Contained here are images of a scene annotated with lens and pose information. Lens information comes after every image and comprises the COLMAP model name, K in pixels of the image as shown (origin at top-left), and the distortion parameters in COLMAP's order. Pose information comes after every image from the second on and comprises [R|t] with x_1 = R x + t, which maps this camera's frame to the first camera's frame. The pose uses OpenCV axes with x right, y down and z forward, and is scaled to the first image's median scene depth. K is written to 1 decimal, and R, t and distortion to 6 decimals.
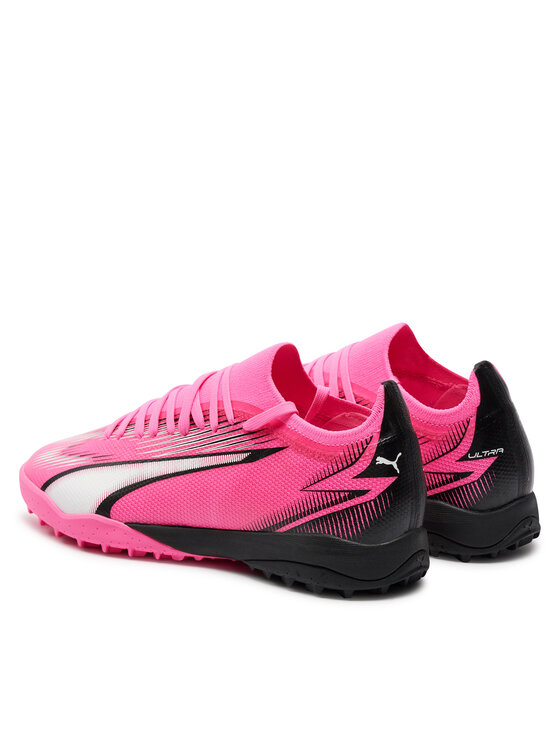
lens RADIAL K [[2195.4, 0, 279.9], [0, 2195.4, 372.8], [0, 0, 1]] dist [0.081727, 0.000000]
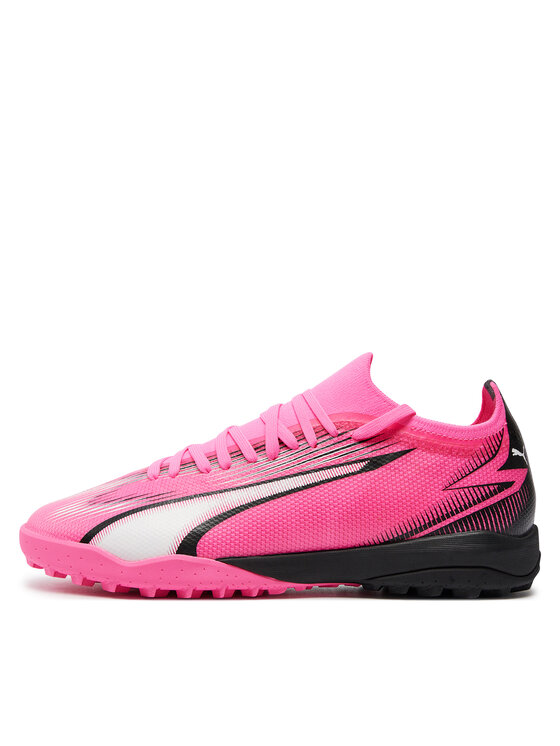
lens RADIAL K [[1316.0, 0, 280.2], [0, 1316.0, 373.4], [0, 0, 1]] dist [0.064484, 0.000000]
pose [[0.848829, -0.002632, 0.528660, -0.344104], [0.108824, 0.979442, -0.169854, 0.091402], [-0.517345, 0.201708, 0.831666, 0.540750]]
